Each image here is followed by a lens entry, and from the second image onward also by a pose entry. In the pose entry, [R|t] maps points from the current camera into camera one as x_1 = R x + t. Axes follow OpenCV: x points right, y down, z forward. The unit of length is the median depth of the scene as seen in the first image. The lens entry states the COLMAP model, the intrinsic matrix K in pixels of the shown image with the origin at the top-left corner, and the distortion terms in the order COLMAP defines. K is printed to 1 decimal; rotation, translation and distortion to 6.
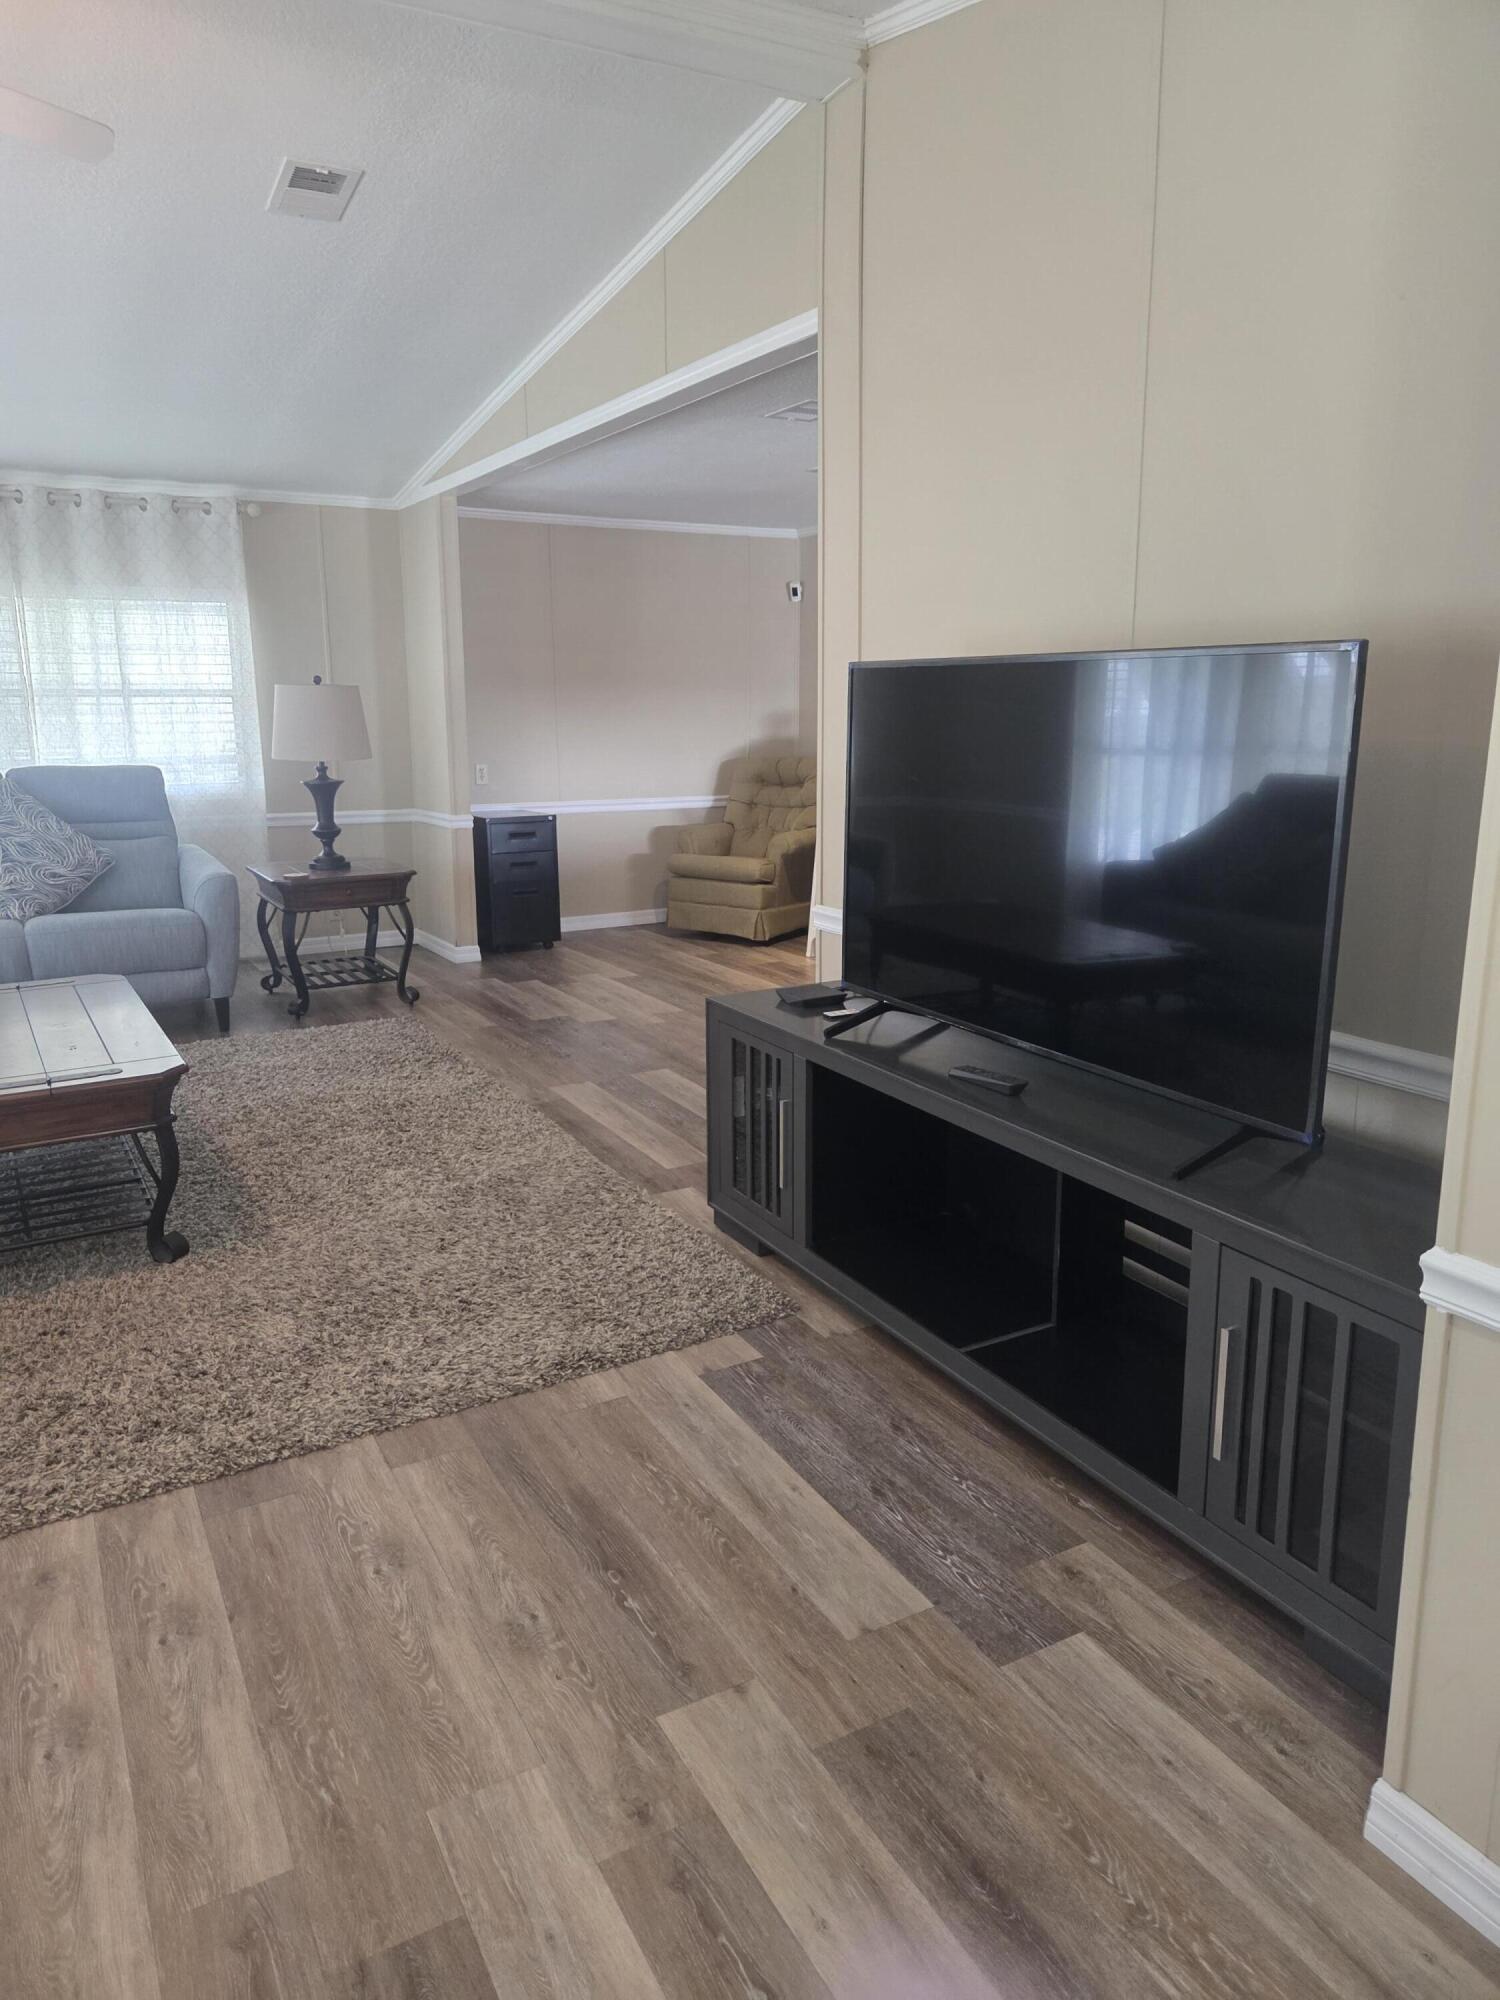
lens RADIAL K [[1336.9, 0, 750.0], [0, 1336.9, 1000.0], [0, 0, 1]] dist [0.019498, -0.000028]
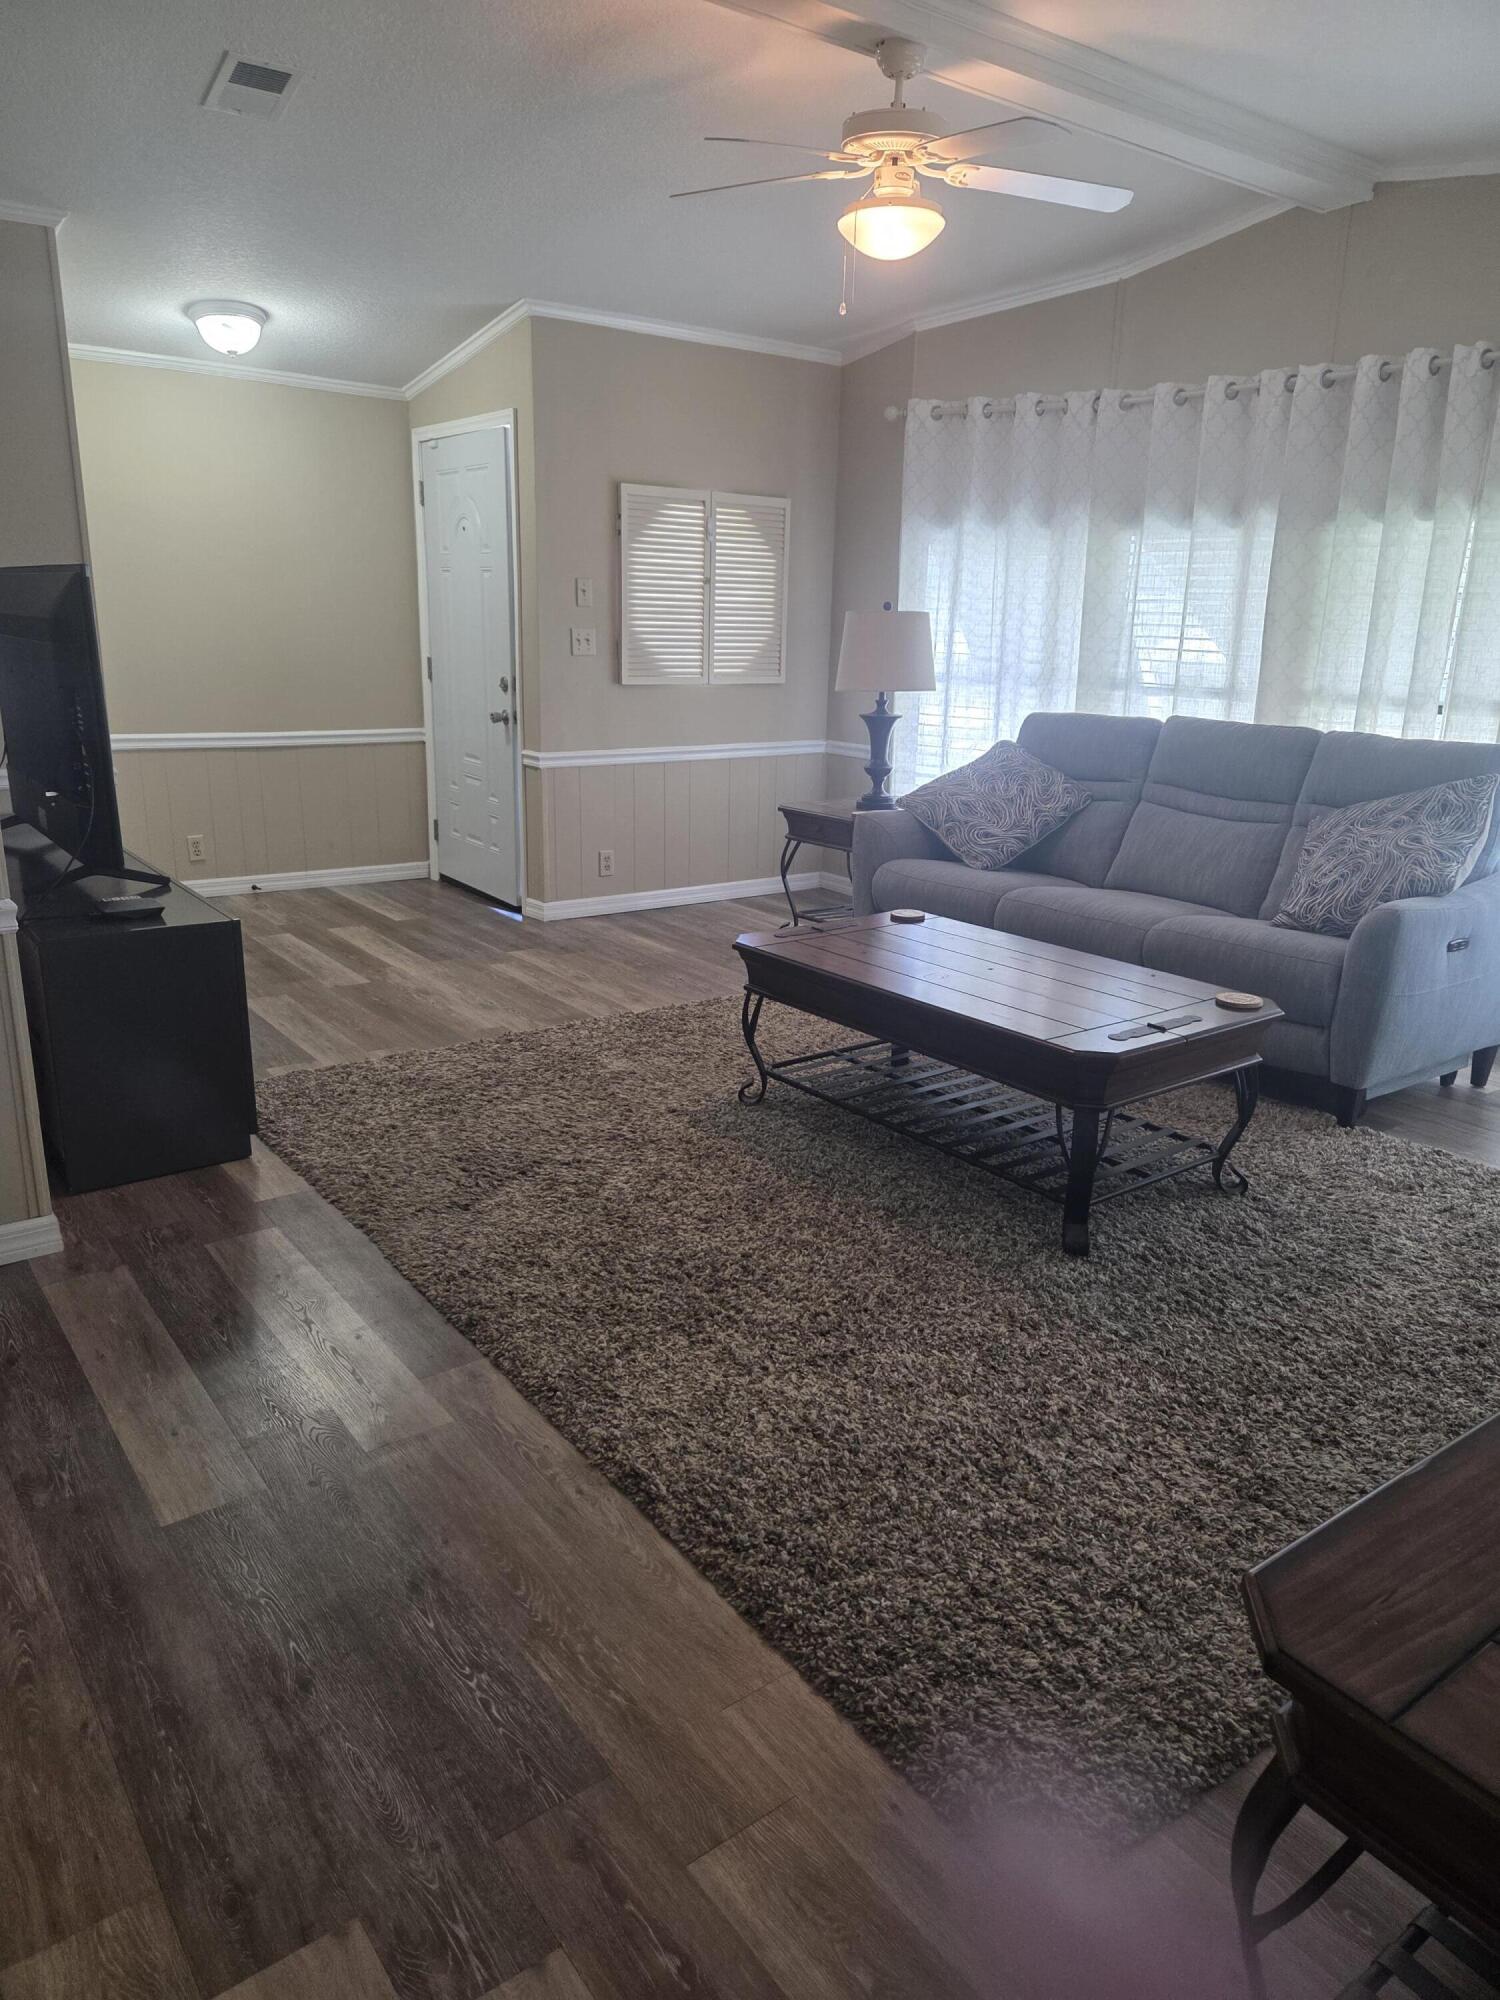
lens RADIAL K [[1336.9, 0, 750.0], [0, 1336.9, 1000.0], [0, 0, 1]] dist [0.019498, -0.000028]
pose [[-0.993159, 0.014311, -0.115893, -0.440498], [-0.044589, 0.870781, 0.489645, -0.681580], [0.107925, 0.491463, -0.864186, 2.926893]]
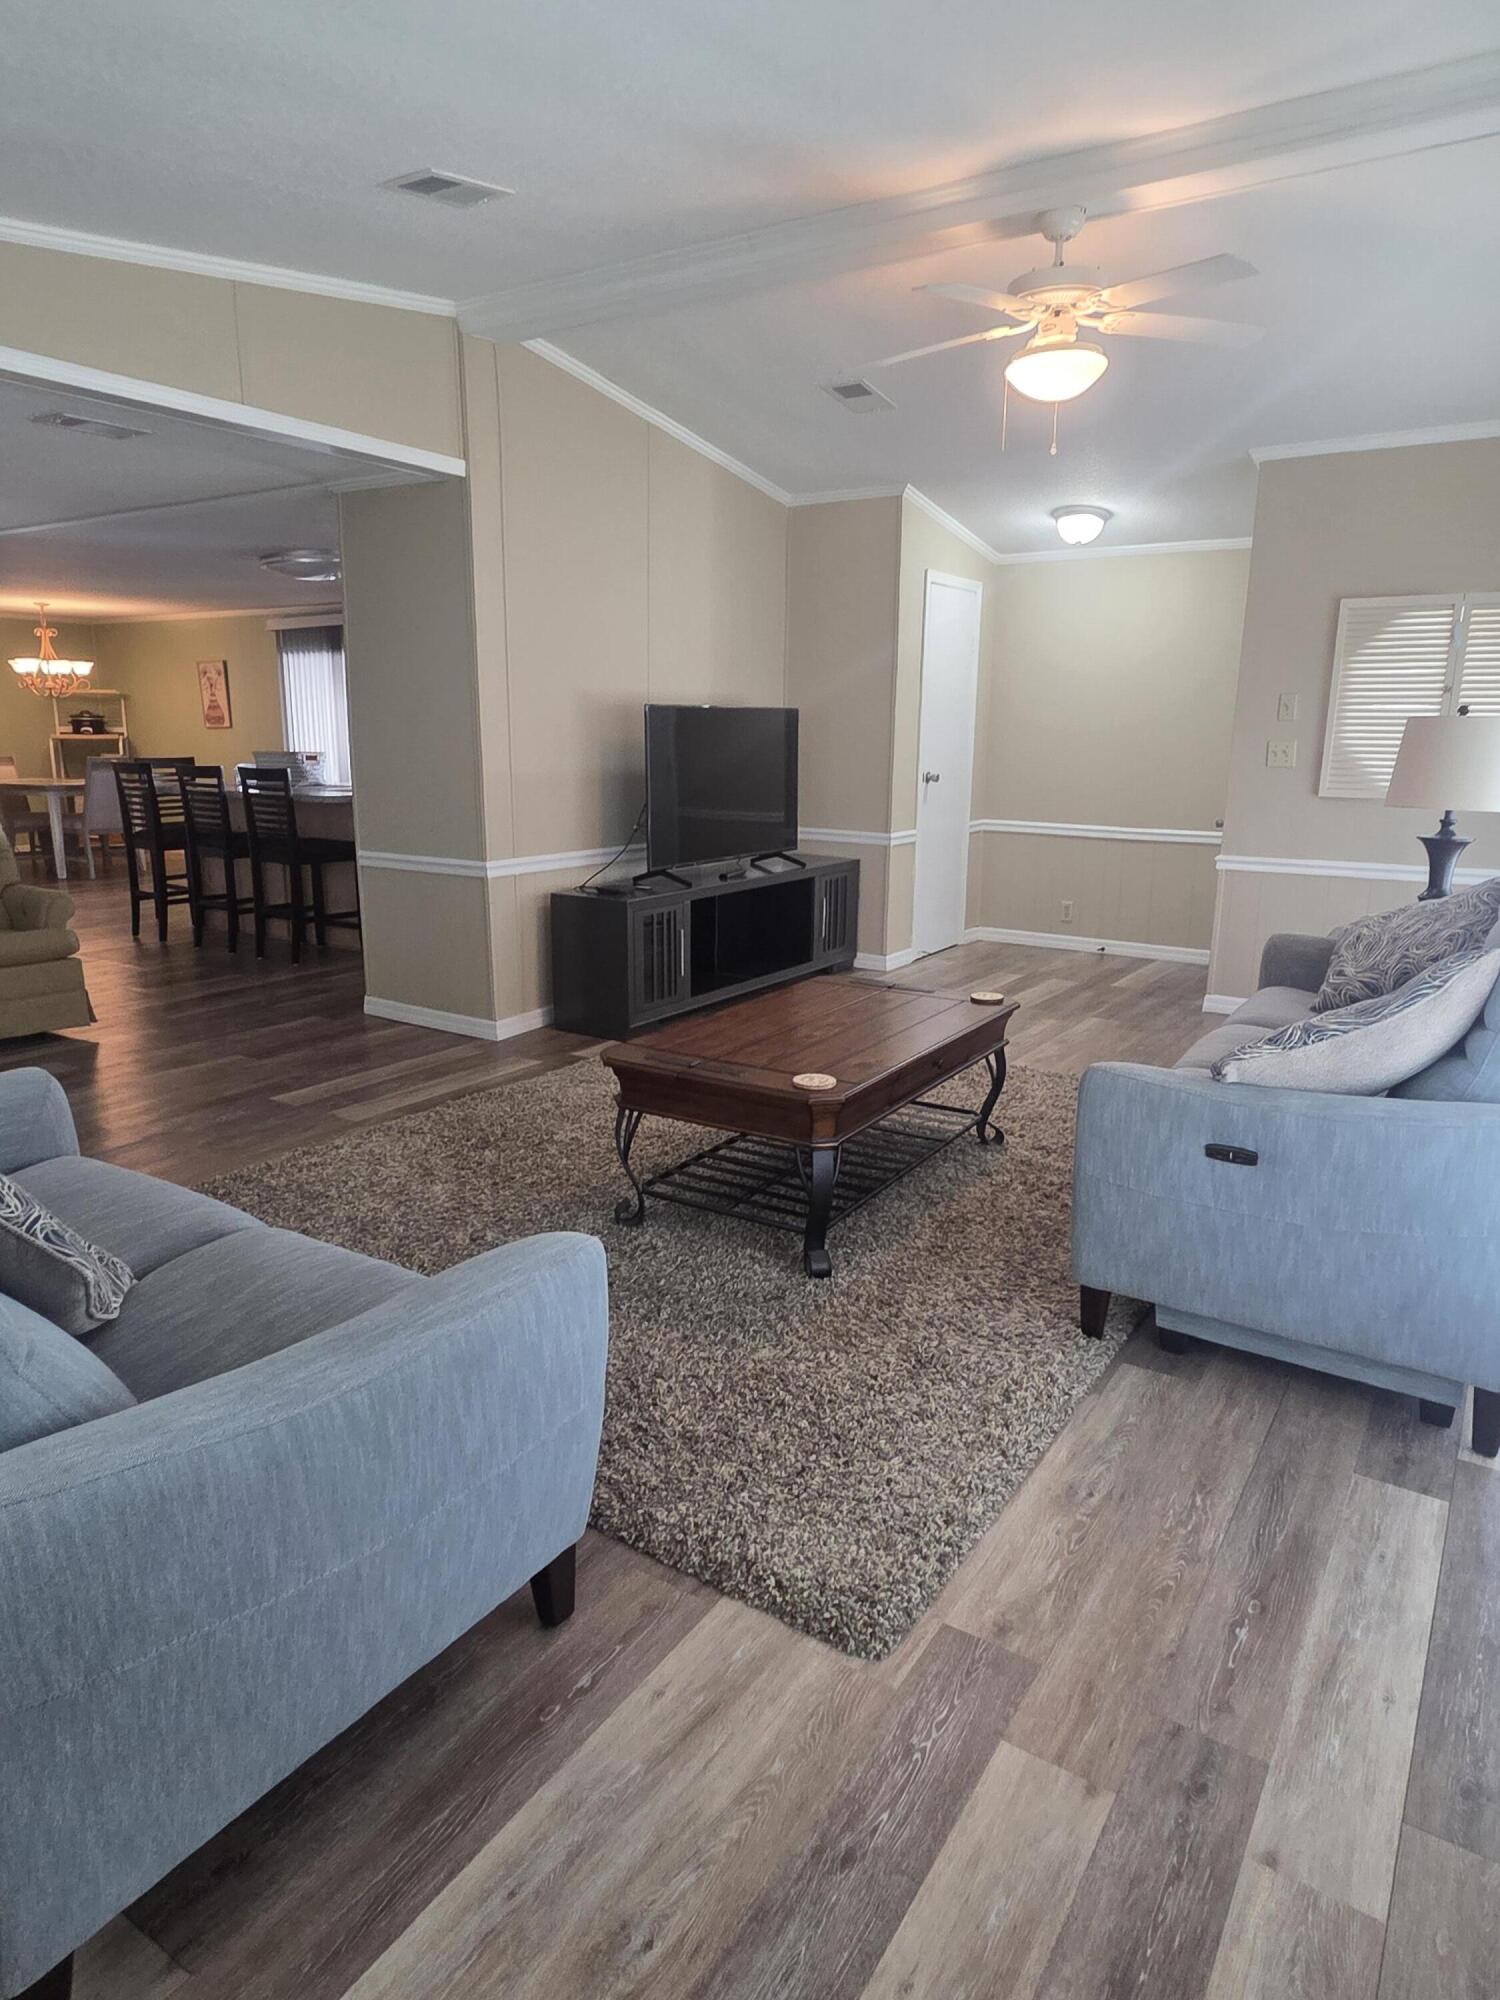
lens RADIAL K [[1218.8, 0, 750.0], [0, 1218.8, 1000.0], [0, 0, 1]] dist [-0.000180, -0.000286]
pose [[-0.465041, -0.196122, 0.863292, -2.209939], [0.196567, 0.927936, 0.316695, -0.516163], [-0.863191, 0.316971, -0.392978, 2.304385]]
